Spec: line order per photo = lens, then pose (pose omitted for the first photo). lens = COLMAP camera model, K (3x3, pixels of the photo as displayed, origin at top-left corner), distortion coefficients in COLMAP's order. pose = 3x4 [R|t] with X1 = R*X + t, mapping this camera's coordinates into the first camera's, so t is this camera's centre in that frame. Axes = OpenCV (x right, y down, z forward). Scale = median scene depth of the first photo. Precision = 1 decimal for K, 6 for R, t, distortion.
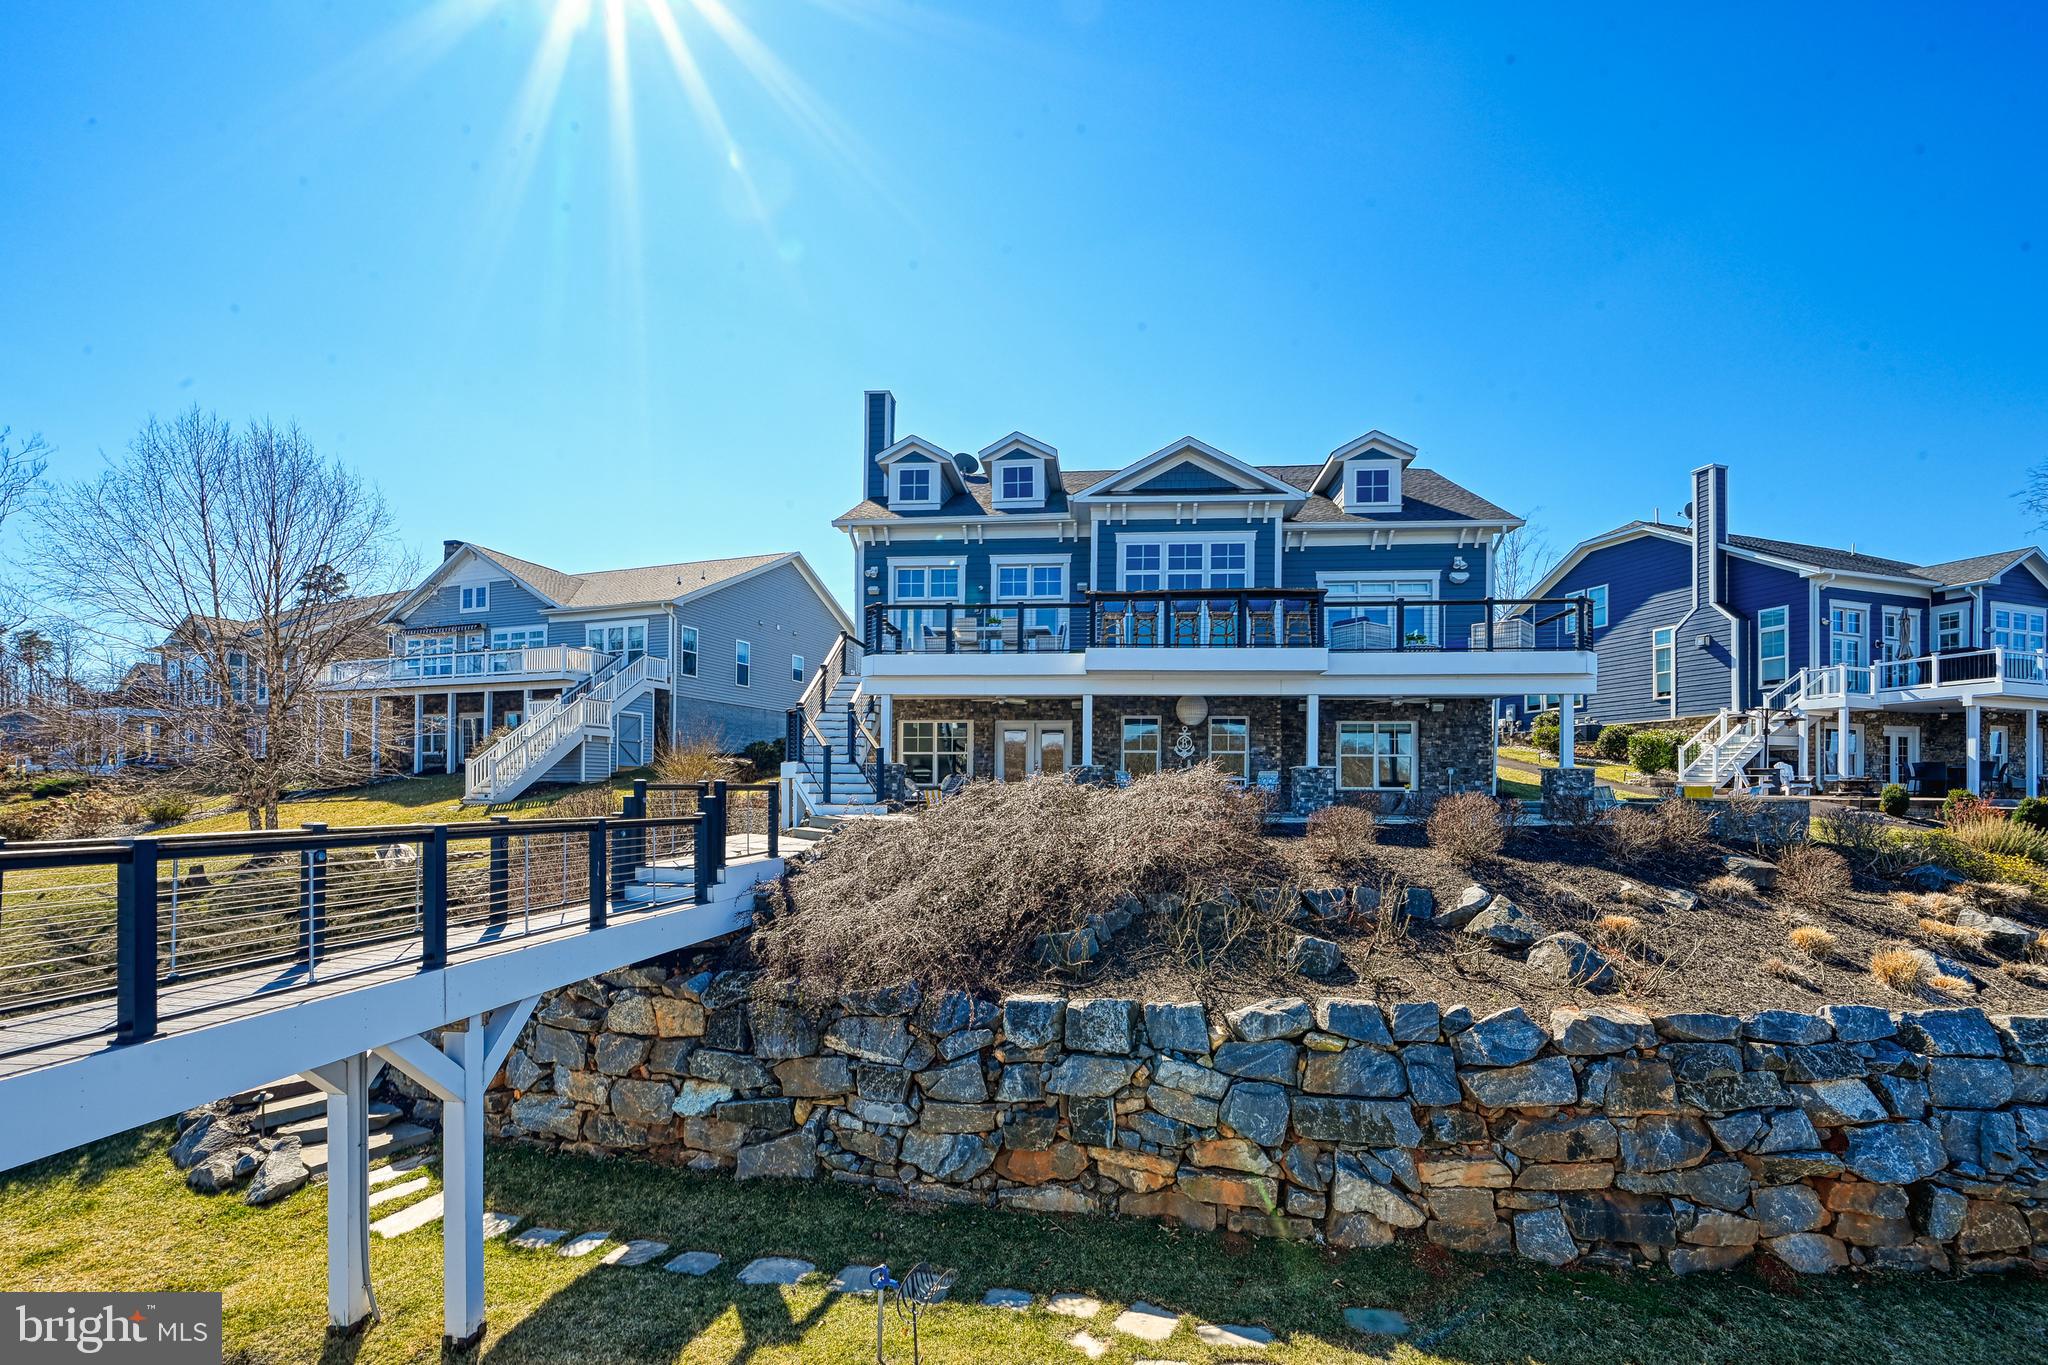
lens RADIAL K [[837.0, 0, 1026.4], [0, 837.0, 785.0], [0, 0, 1]] dist [0.000236, -0.000032]
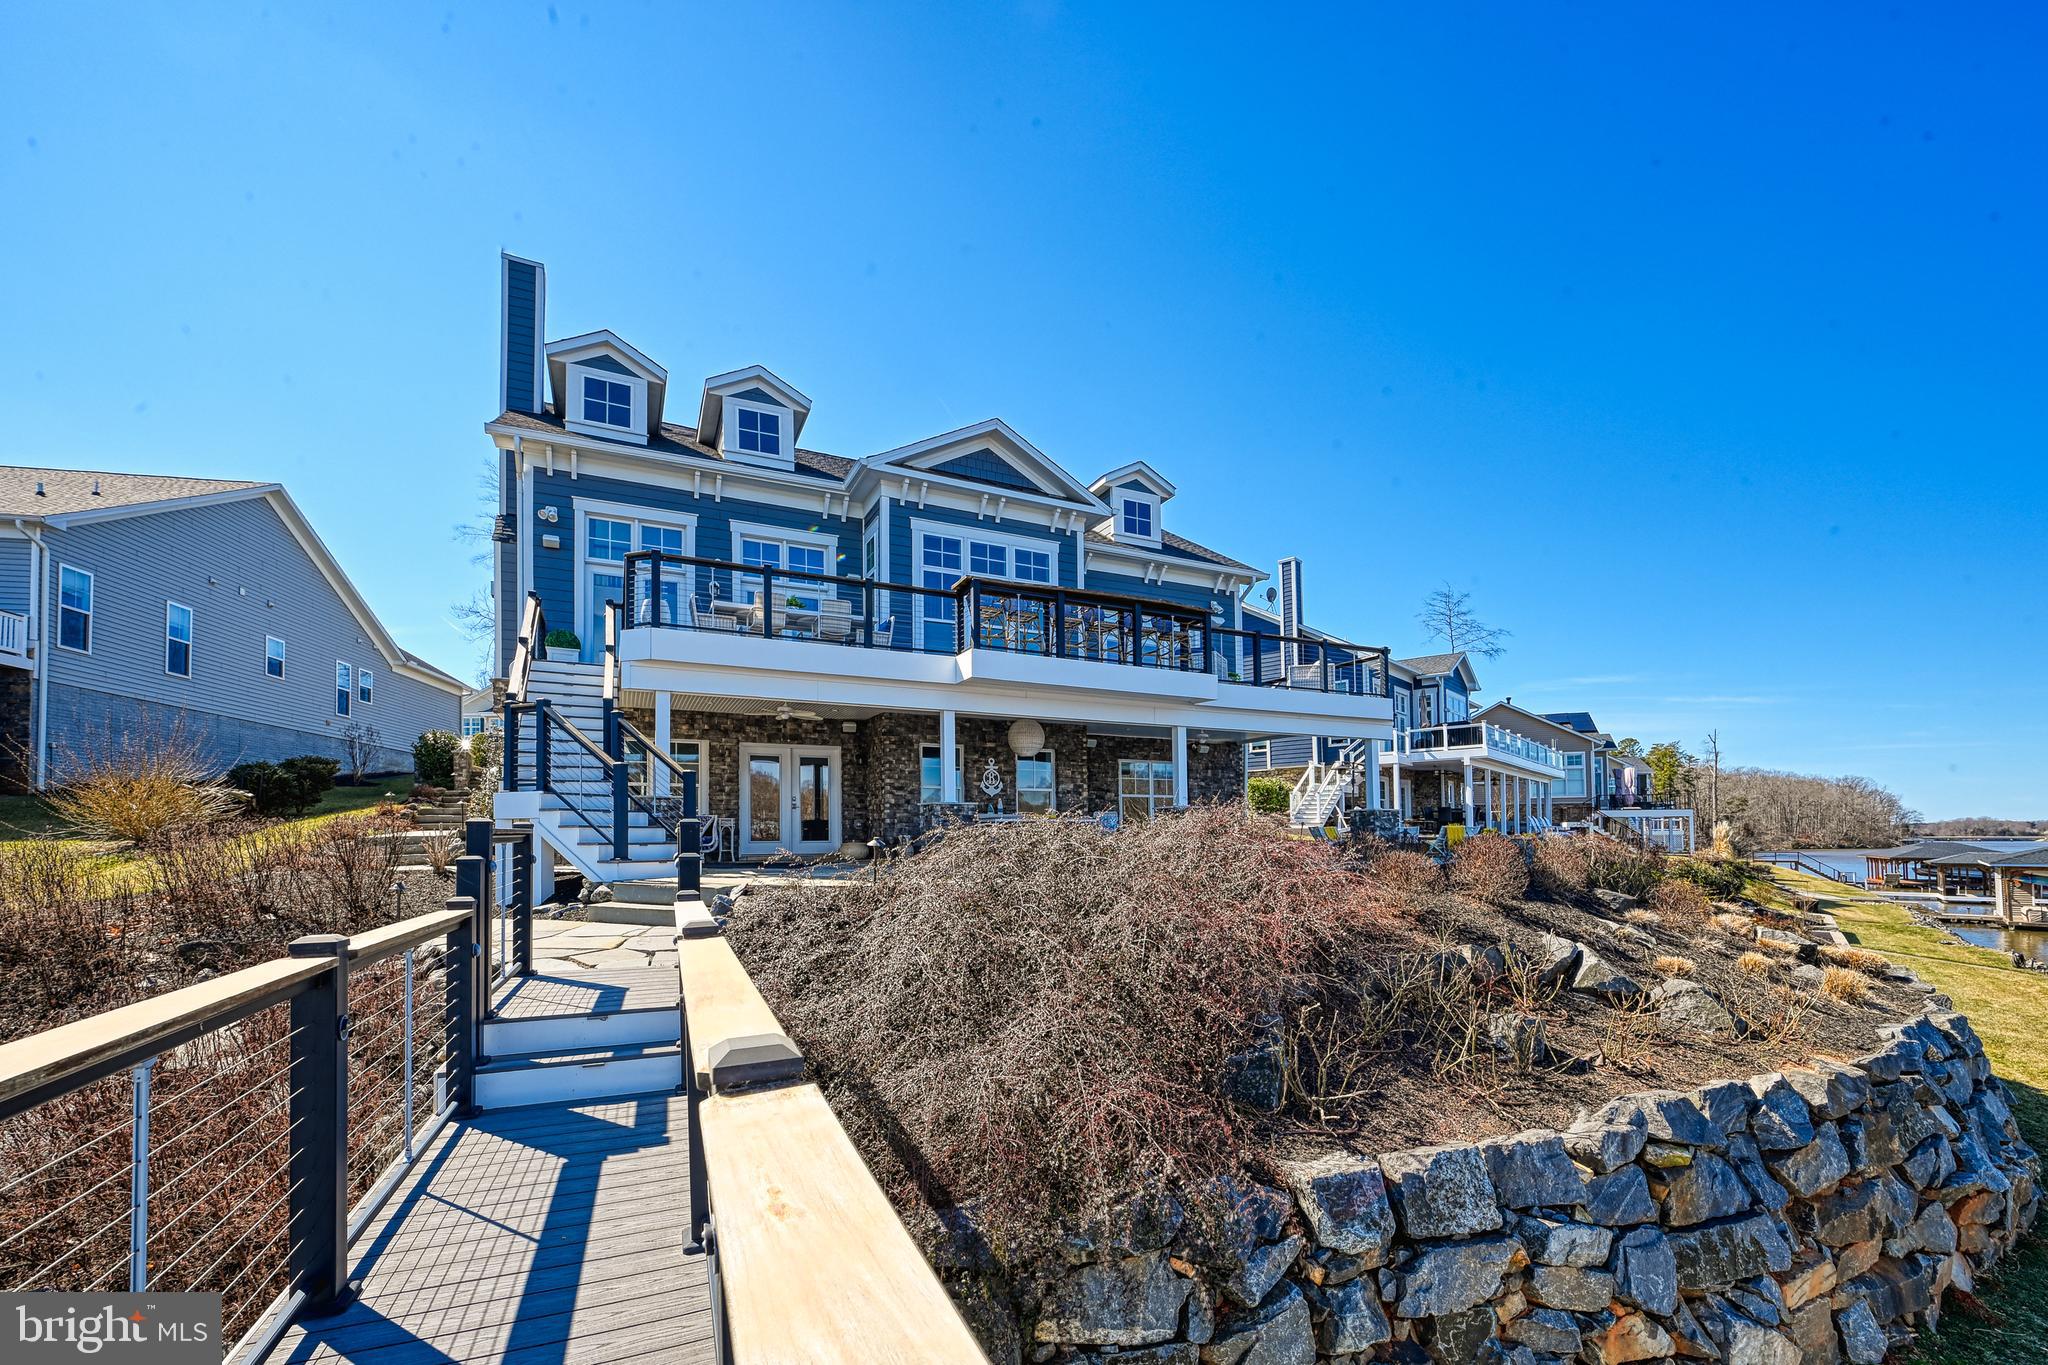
lens RADIAL K [[858.2, 0, 1023.3], [0, 858.2, 817.3], [0, 0, 1]] dist [0.000195, -0.000460]
pose [[0.865255, 0.000676, 0.501331, -0.214818], [0.005441, 0.999928, -0.010740, -0.001048], [-0.501302, 0.012020, 0.865189, 0.230197]]
